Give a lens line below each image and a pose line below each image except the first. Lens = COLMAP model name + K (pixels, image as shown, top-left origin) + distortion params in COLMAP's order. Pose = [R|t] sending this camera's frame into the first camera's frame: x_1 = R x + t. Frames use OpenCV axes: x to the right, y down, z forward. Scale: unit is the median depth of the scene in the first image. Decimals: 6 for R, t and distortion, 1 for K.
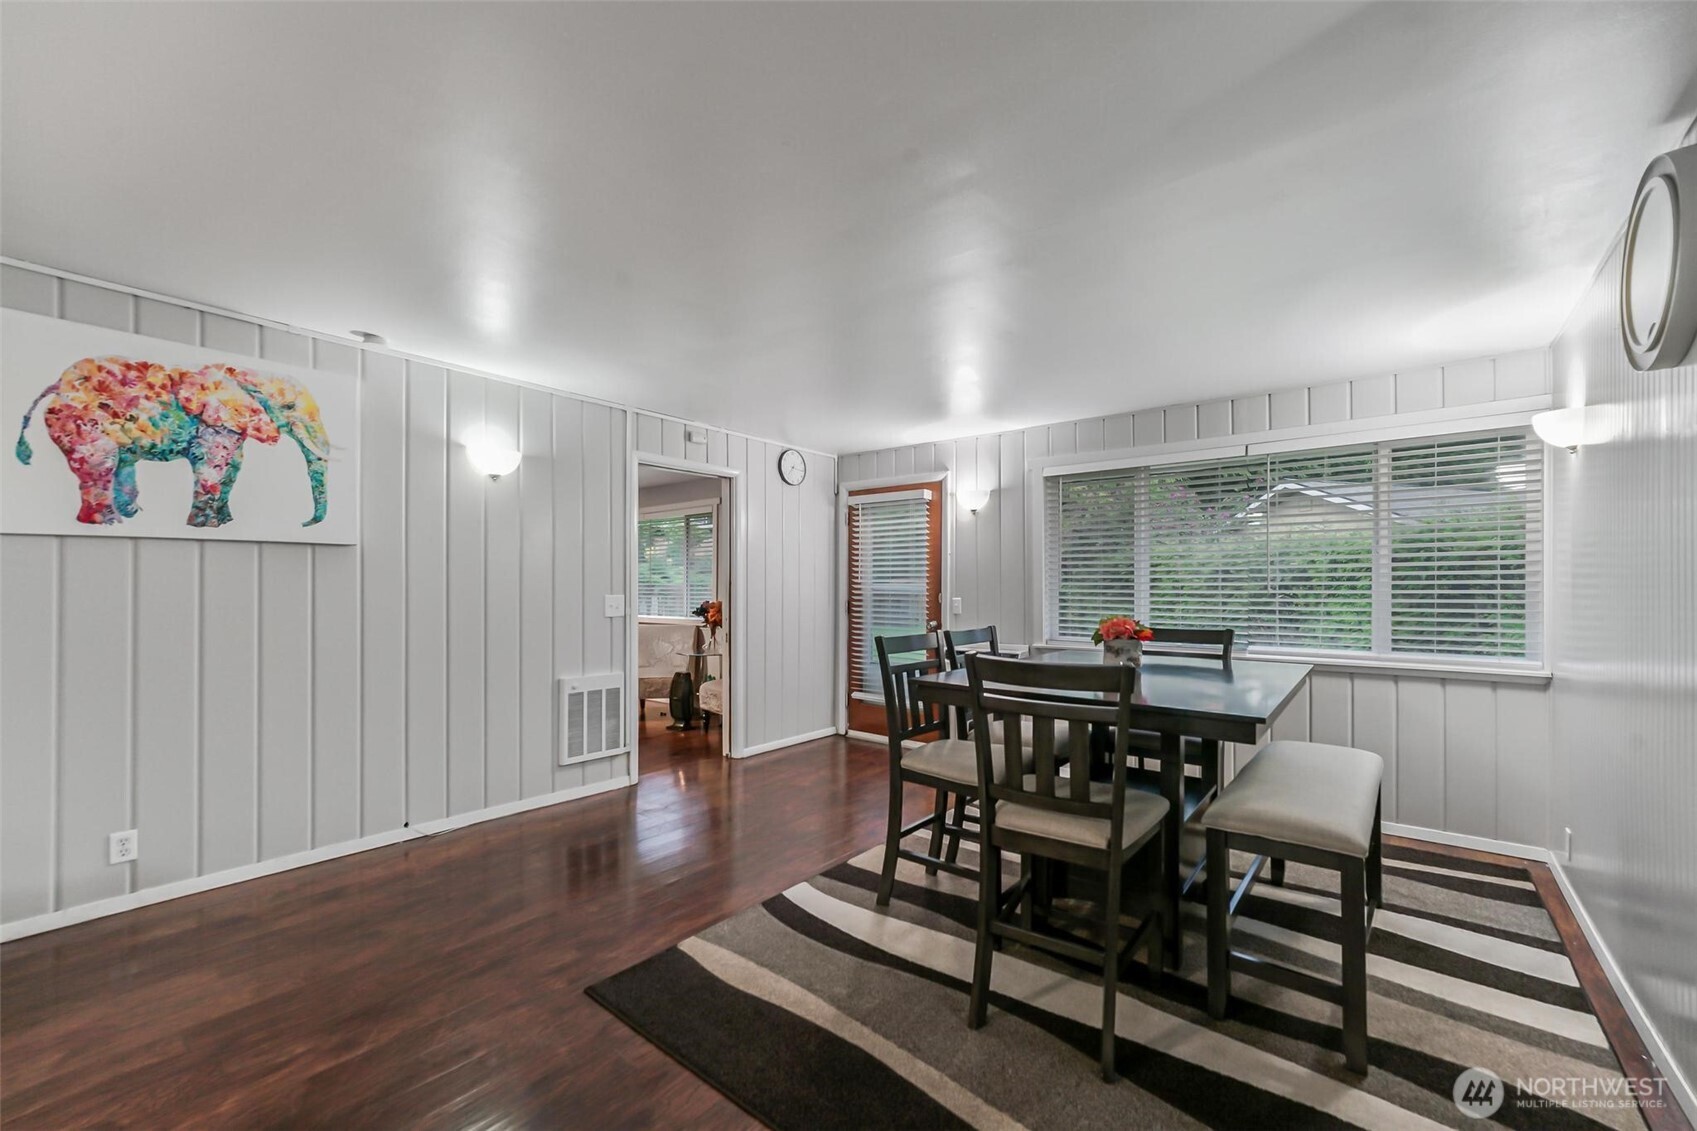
lens RADIAL K [[674.9, 0, 850.6], [0, 674.9, 580.7], [0, 0, 1]] dist [-0.000840, -0.000008]
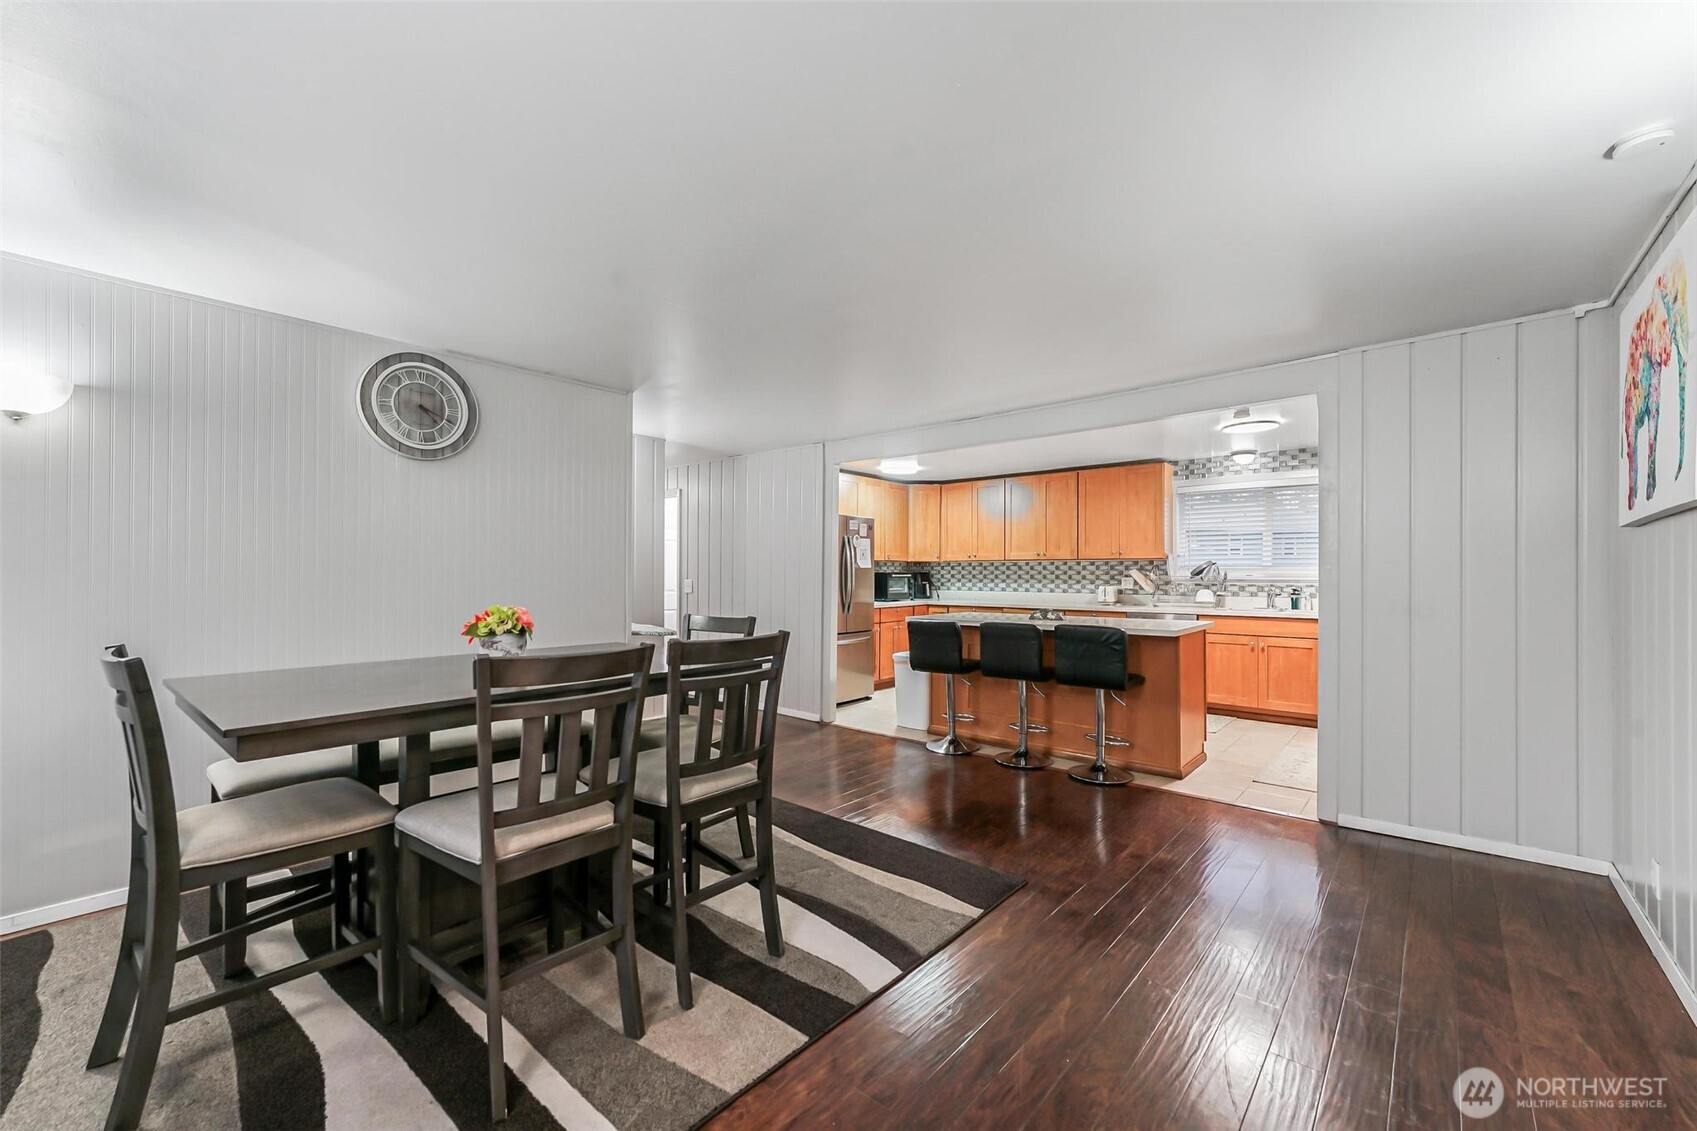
lens RADIAL K [[684.4, 0, 844.7], [0, 684.4, 580.9], [0, 0, 1]] dist [-0.001446, 0.003309]
pose [[-0.999205, -0.003054, 0.039752, -0.065815], [-0.003188, 0.999989, -0.003306, 0.017719], [-0.039741, -0.003430, -0.999204, 1.755262]]
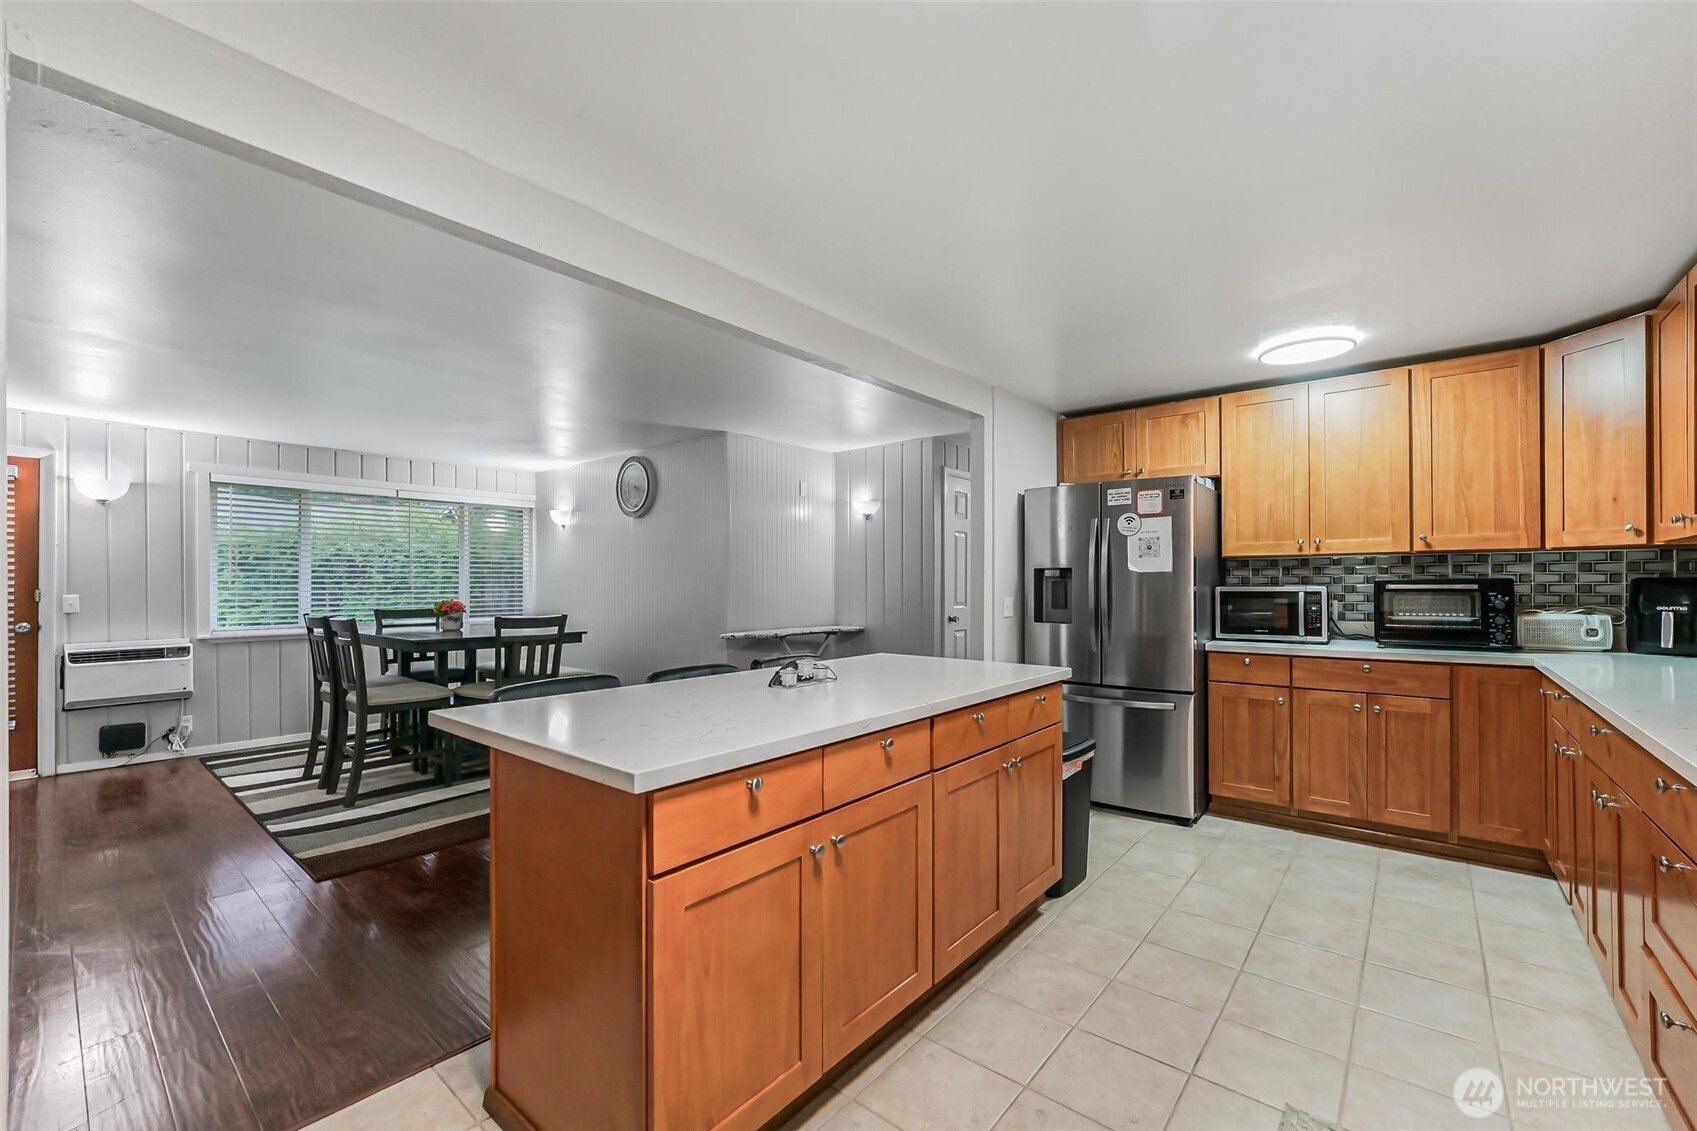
lens RADIAL K [[704.3, 0, 848.3], [0, 704.3, 577.2], [0, 0, 1]] dist [-0.003209, -0.000257]
pose [[0.012098, 0.004775, 0.999915, -1.364168], [-0.012193, 0.999915, -0.004627, -0.011808], [-0.999852, -0.012136, 0.012155, -0.065464]]
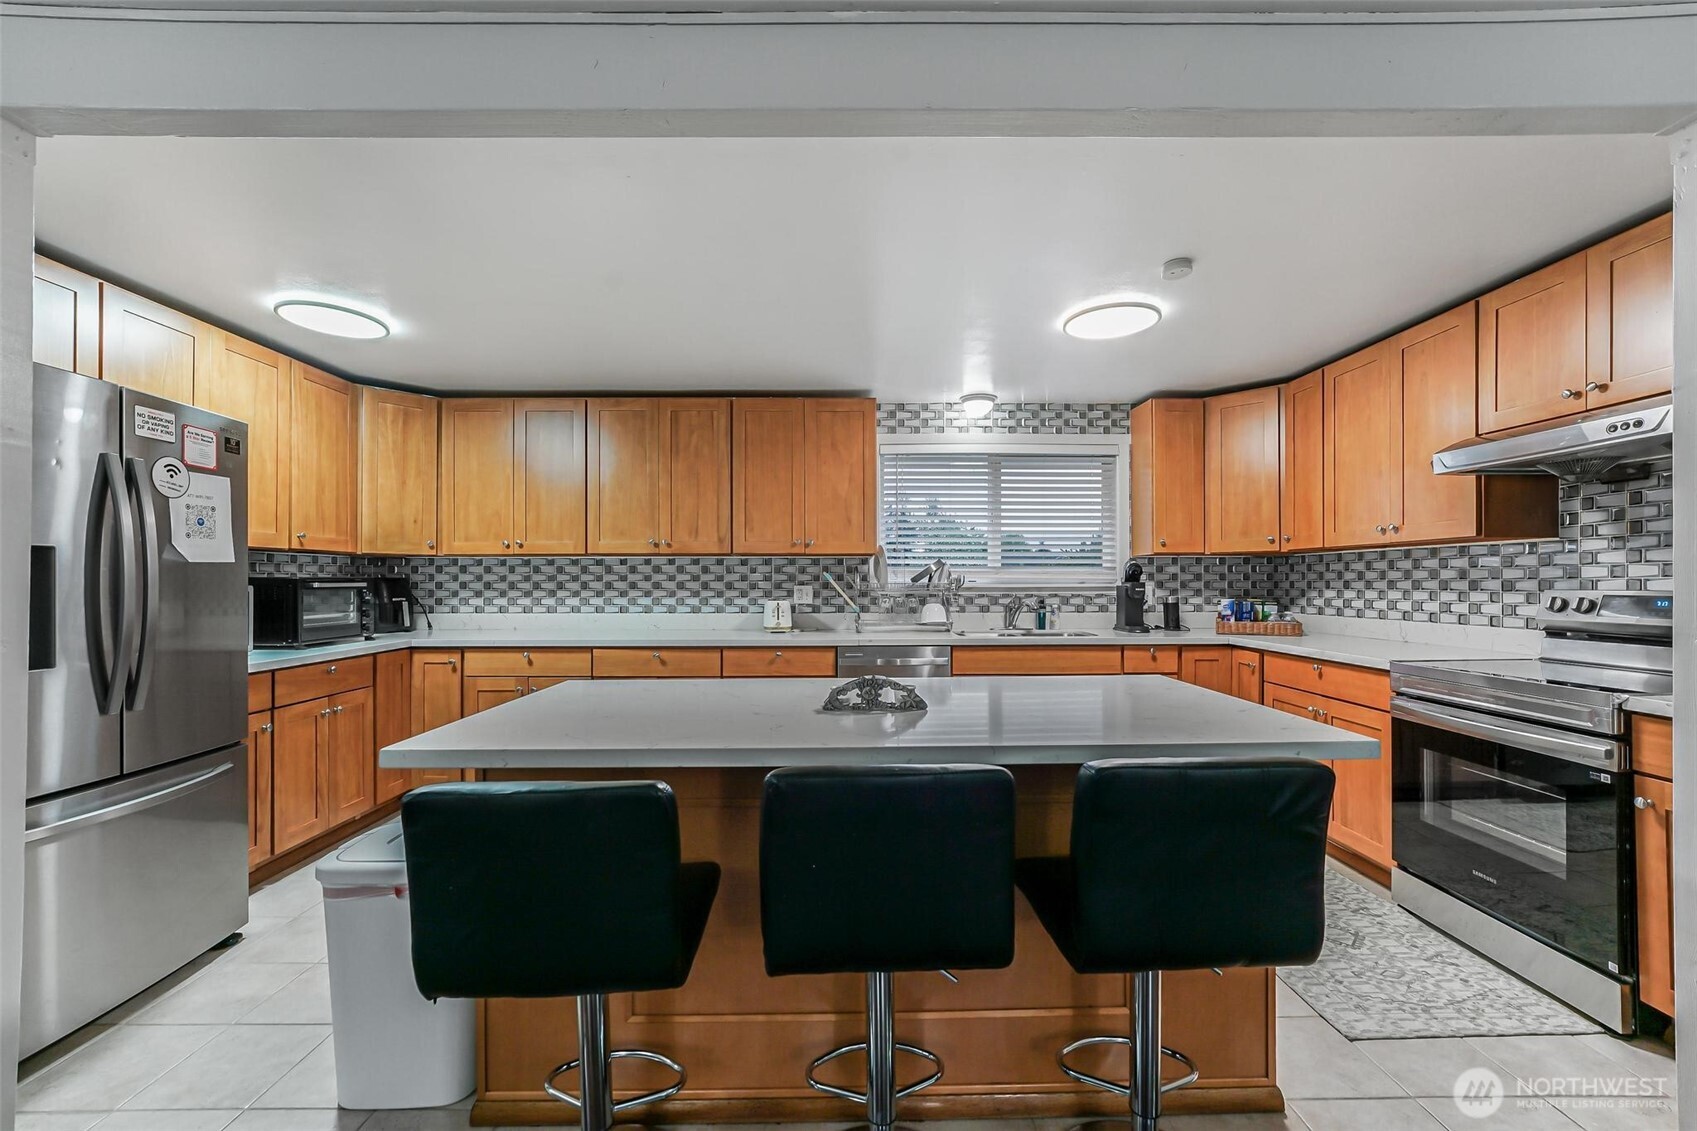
lens RADIAL K [[674.9, 0, 850.6], [0, 674.9, 580.7], [0, 0, 1]] dist [-0.000840, -0.000008]
pose [[-0.762958, -0.001190, -0.646447, -0.104599], [0.009953, 0.999858, -0.013587, 0.004542], [0.646371, -0.016800, -0.762838, 0.456474]]
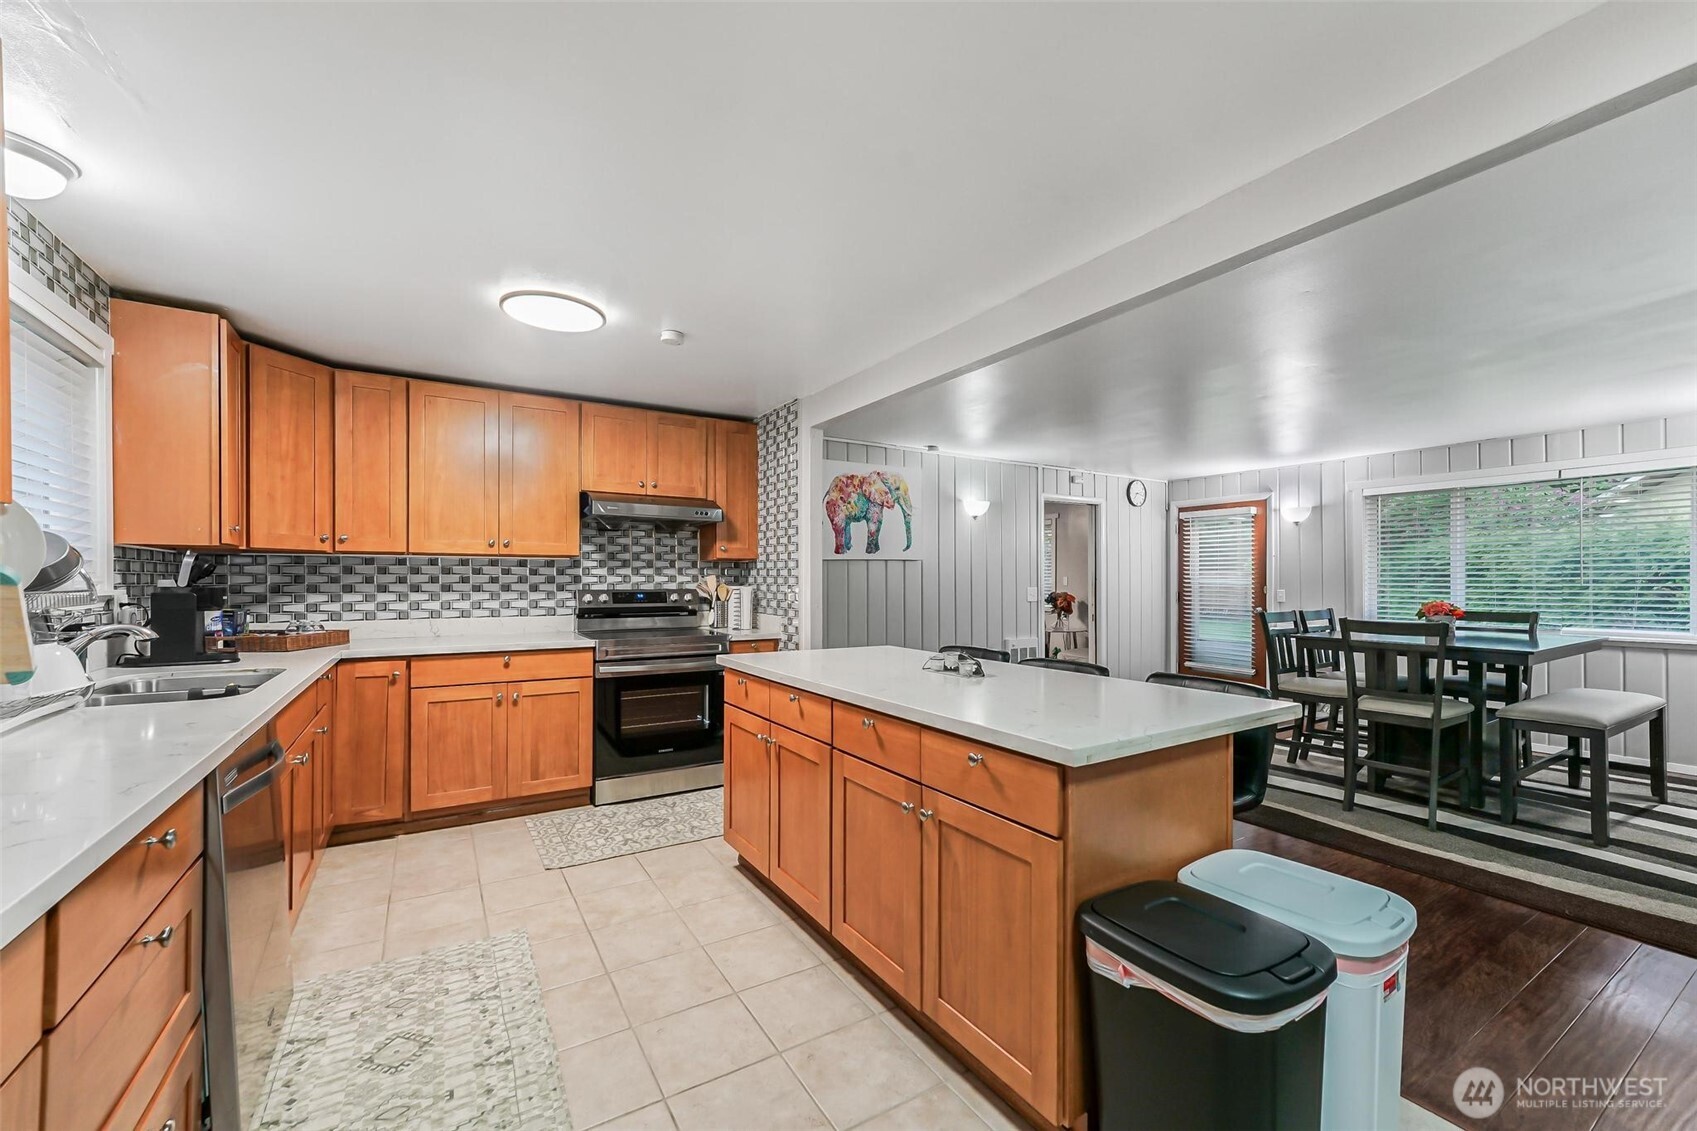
lens RADIAL K [[666.8, 0, 846.0], [0, 666.8, 570.4], [0, 0, 1]] dist [0.001265, 0.000144]
pose [[0.941395, -0.007616, -0.337222, -0.355604], [0.006516, 0.999969, -0.004394, -0.020441], [0.337245, 0.001939, 0.941415, -0.880855]]
